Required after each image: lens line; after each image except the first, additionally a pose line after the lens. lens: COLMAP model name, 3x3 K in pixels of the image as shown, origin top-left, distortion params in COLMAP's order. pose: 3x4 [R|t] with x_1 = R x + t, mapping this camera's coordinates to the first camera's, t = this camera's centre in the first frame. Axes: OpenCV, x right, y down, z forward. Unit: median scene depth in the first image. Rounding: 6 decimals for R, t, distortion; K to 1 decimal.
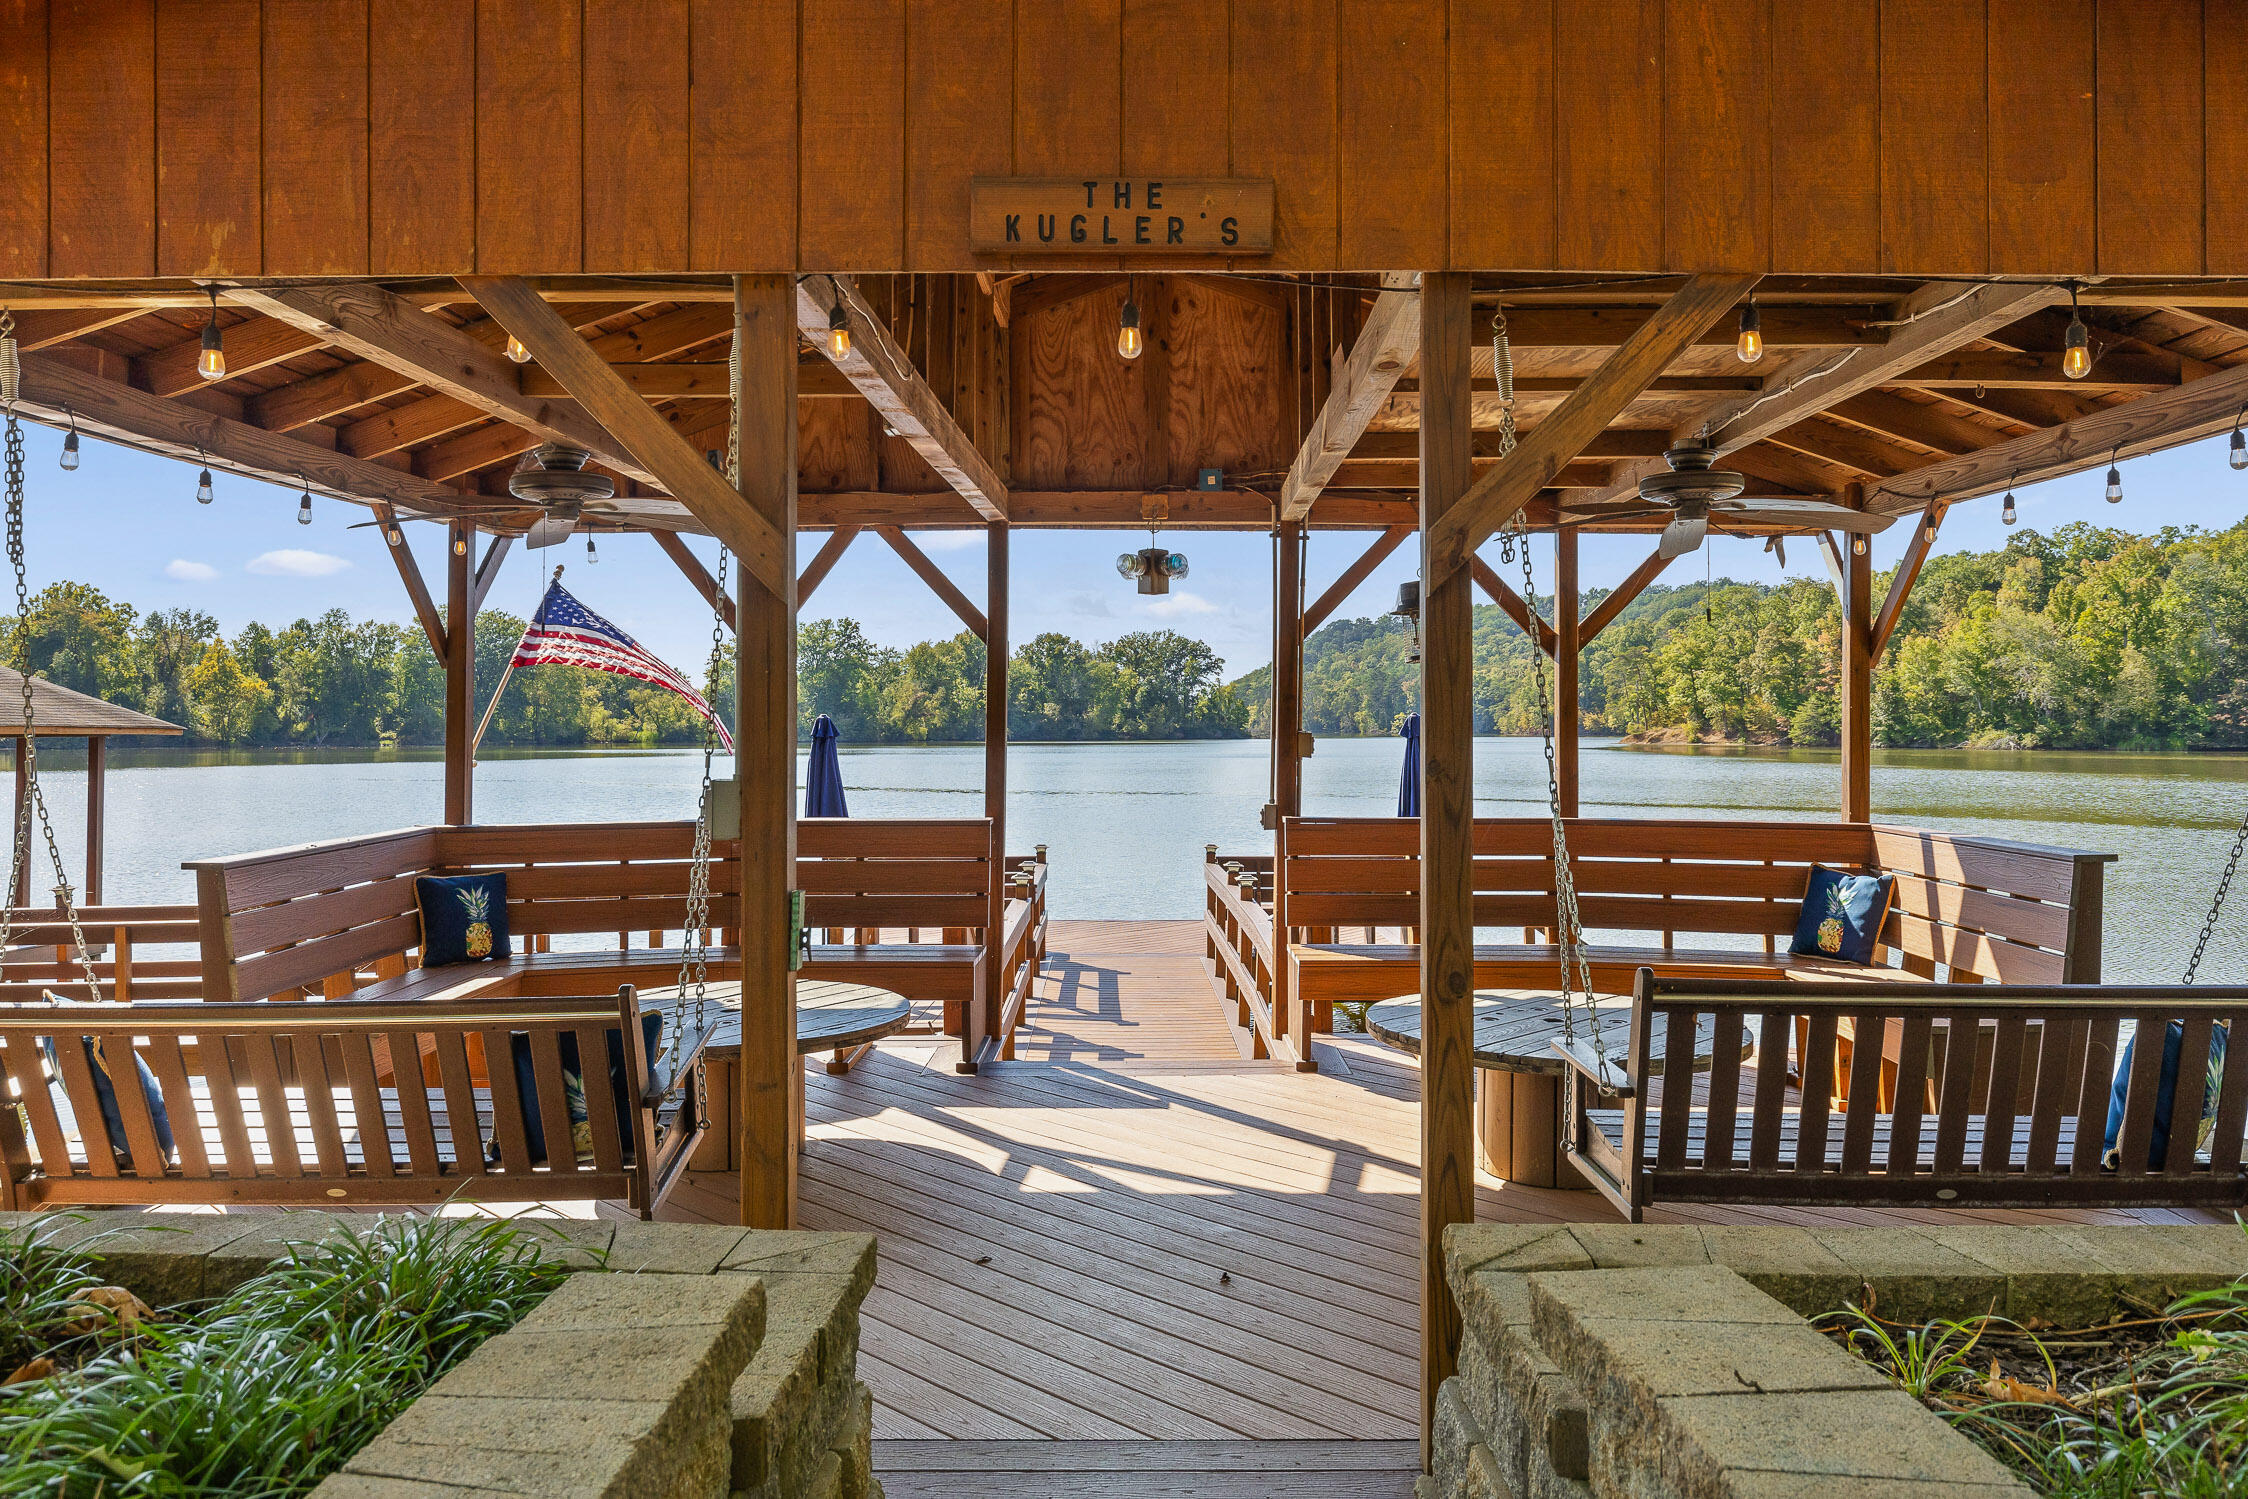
lens RADIAL K [[1631.0, 0, 1115.1], [0, 1631.0, 696.8], [0, 0, 1]] dist [0.004587, -0.002491]
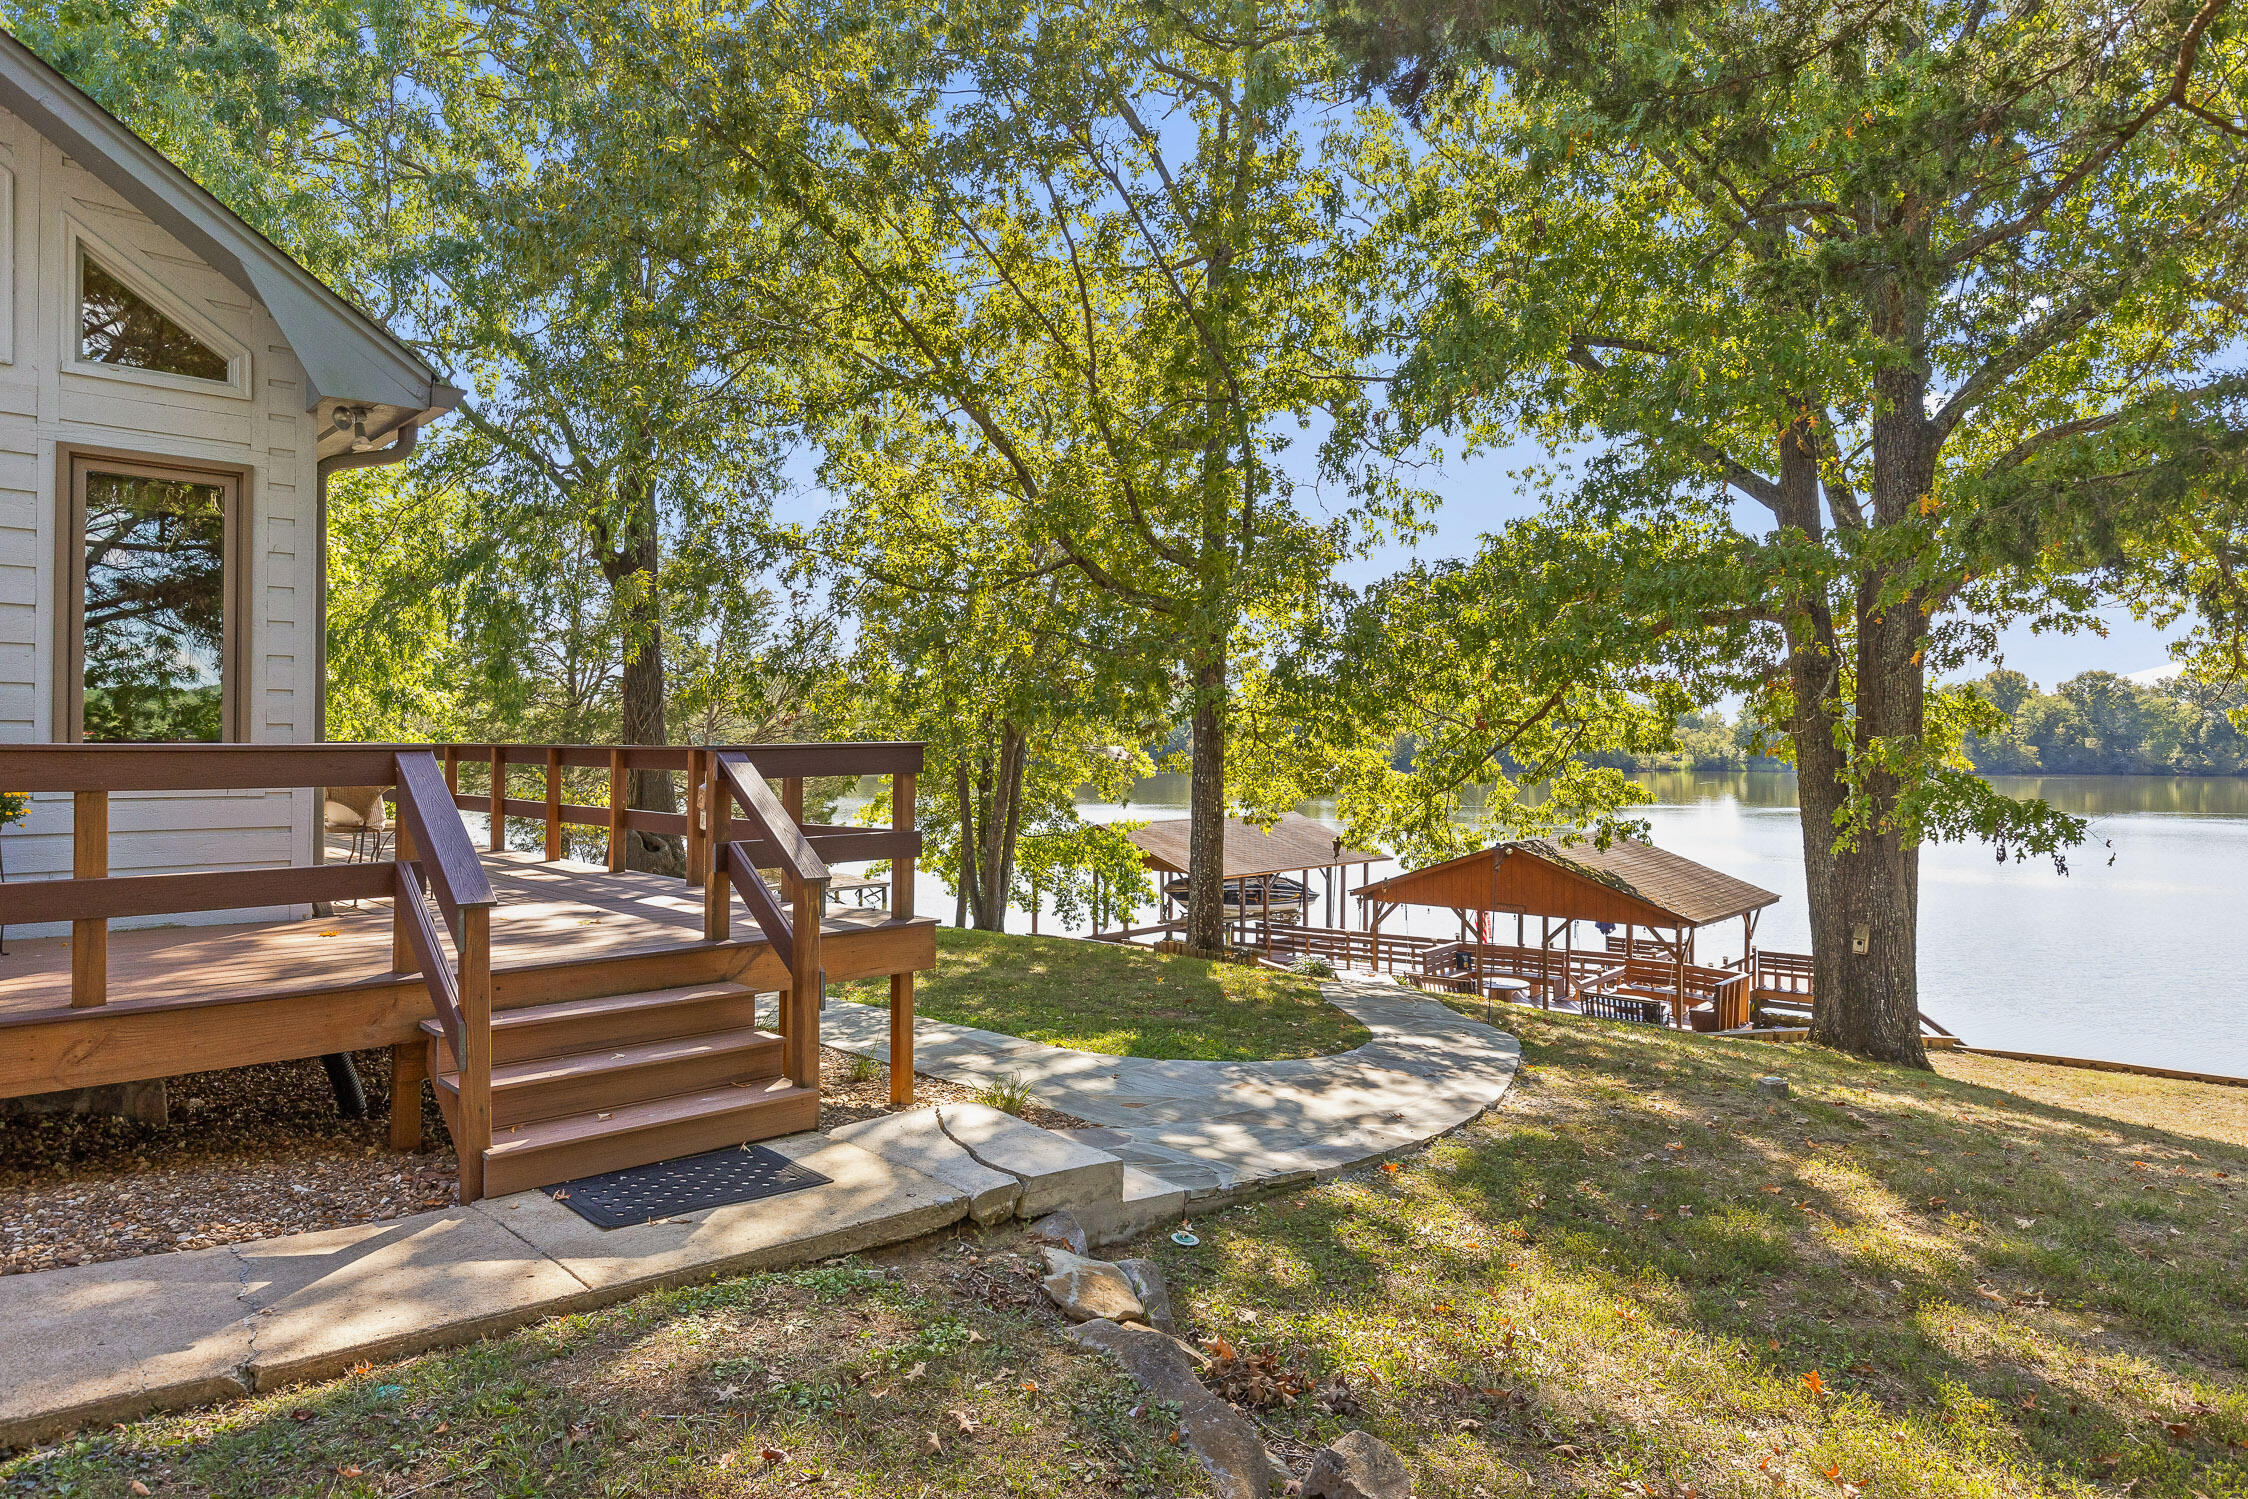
lens RADIAL K [[1344.3, 0, 1123.2], [0, 1344.3, 737.3], [0, 0, 1]] dist [-0.002747, 0.002617]
pose [[0.774263, 0.004471, -0.632848, 0.041648], [0.004471, 0.999911, 0.012533, -0.017935], [0.632848, -0.012534, 0.774174, -0.084985]]
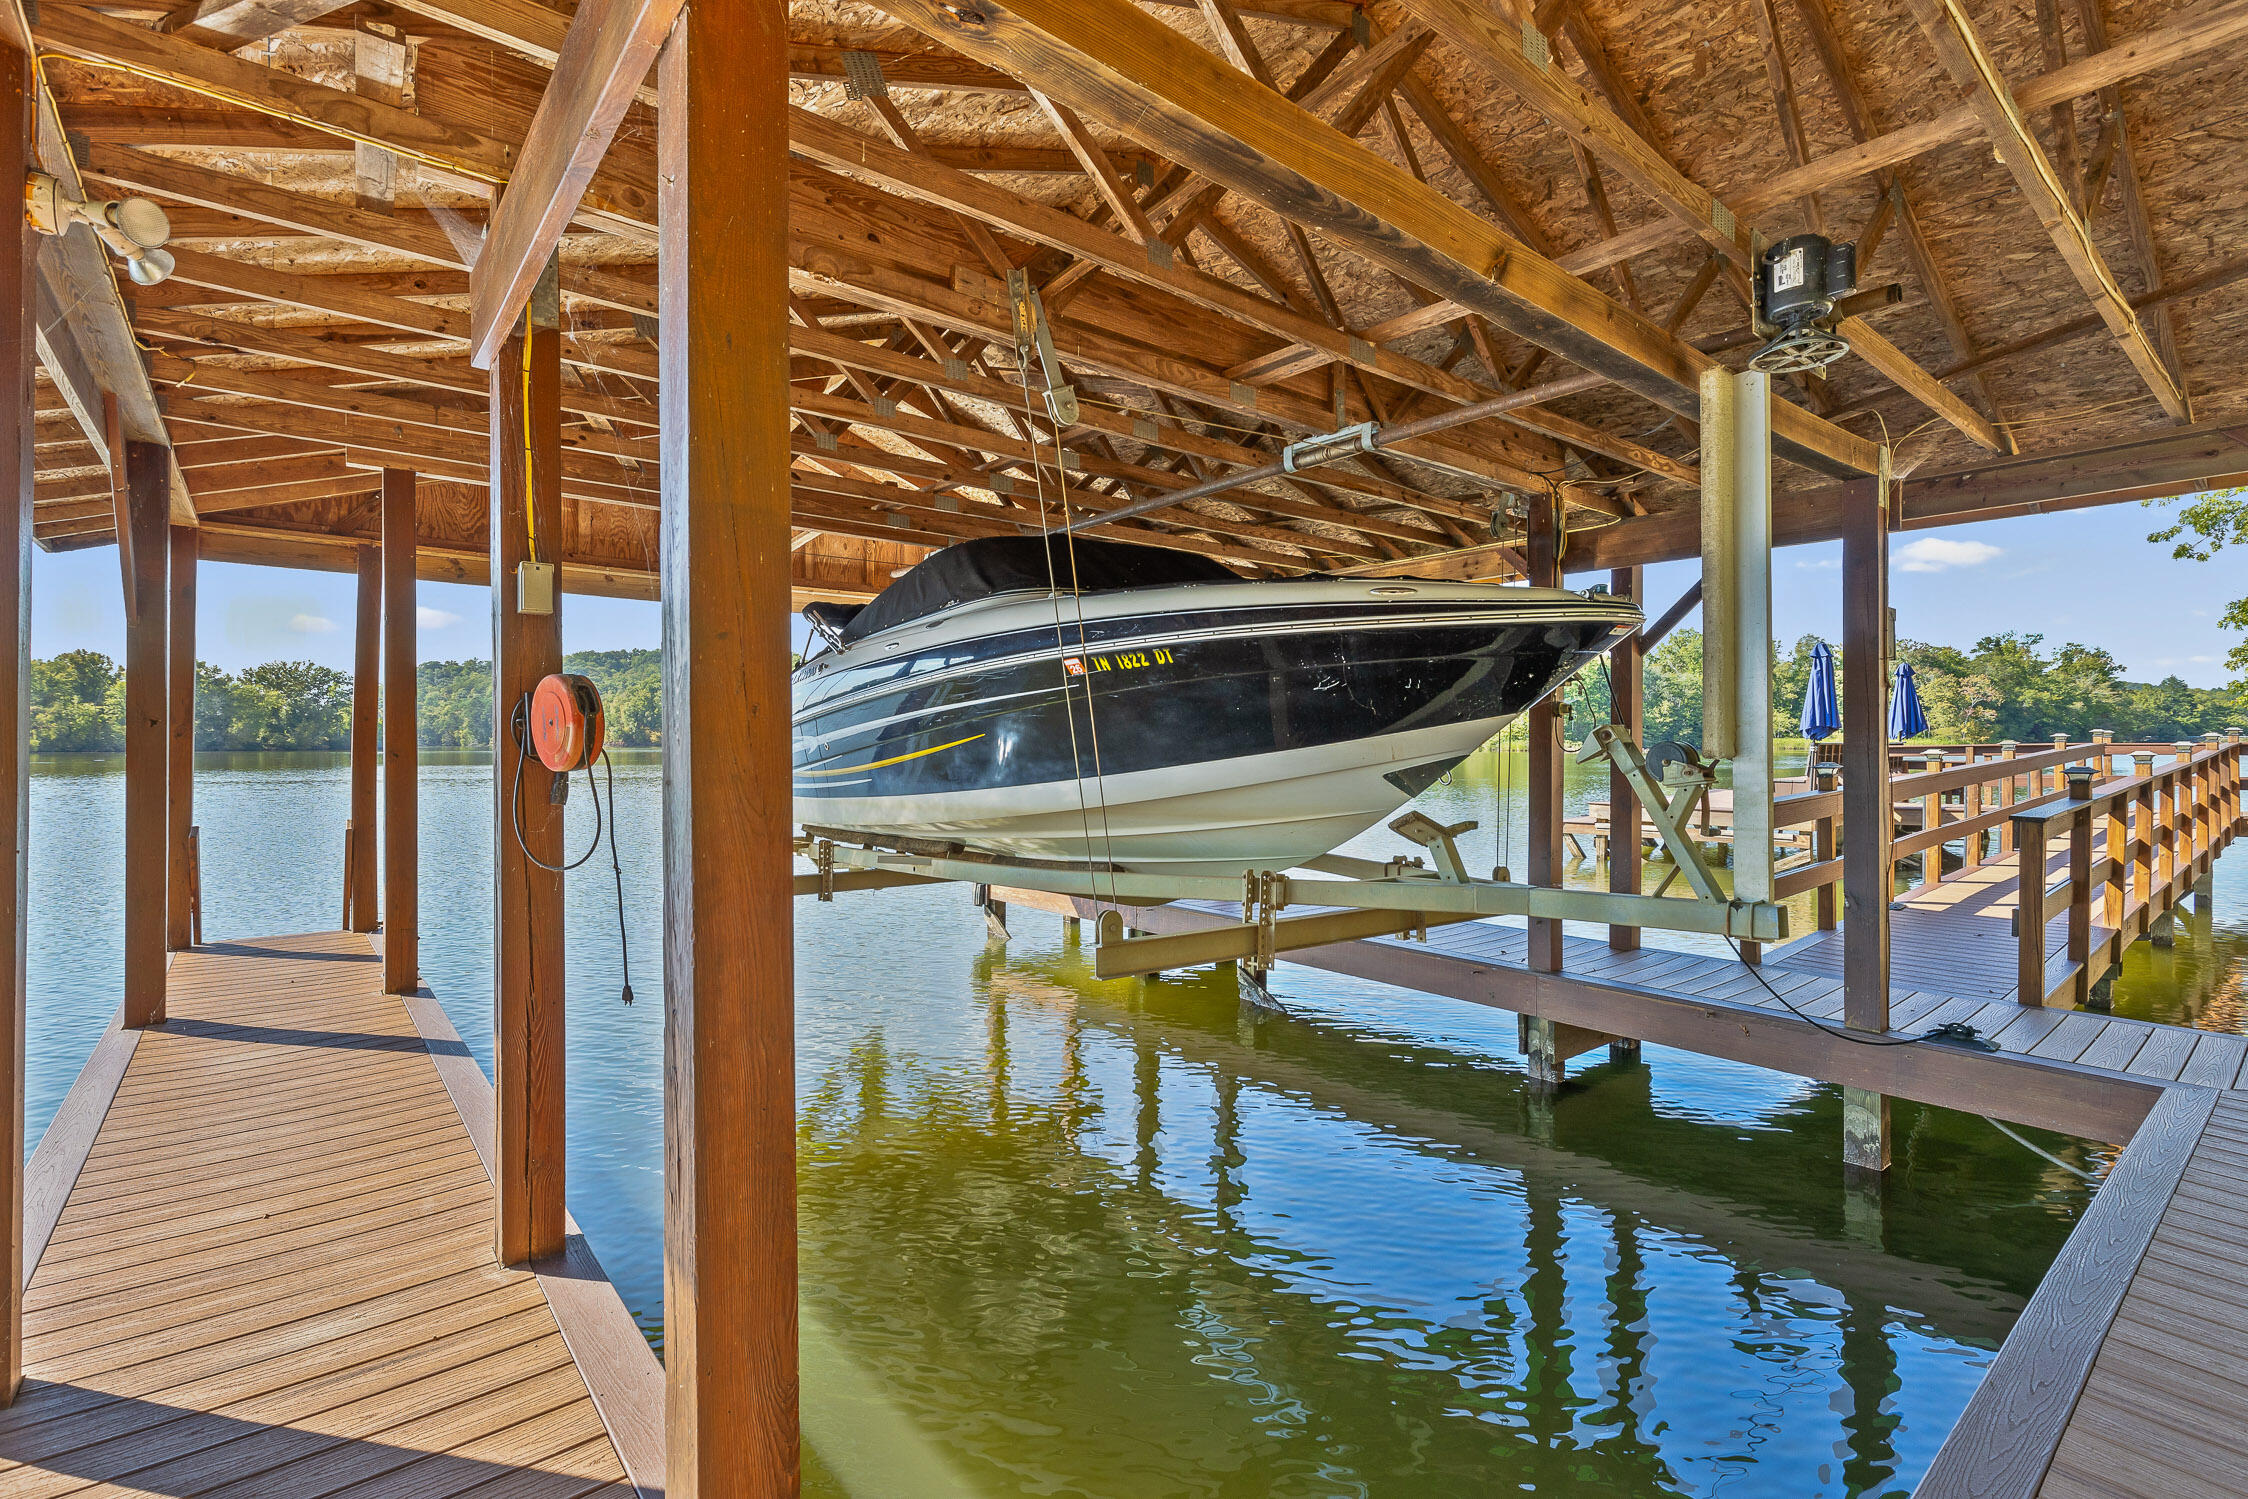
lens RADIAL K [[1024.8, 0, 1118.2], [0, 1024.8, 744.0], [0, 0, 1]] dist [-0.000773, -0.000634]
pose [[0.736481, -0.003192, 0.676451, -0.078253], [-0.010276, 0.999821, 0.015905, 0.005857], [-0.676380, -0.018665, 0.736316, 0.069435]]
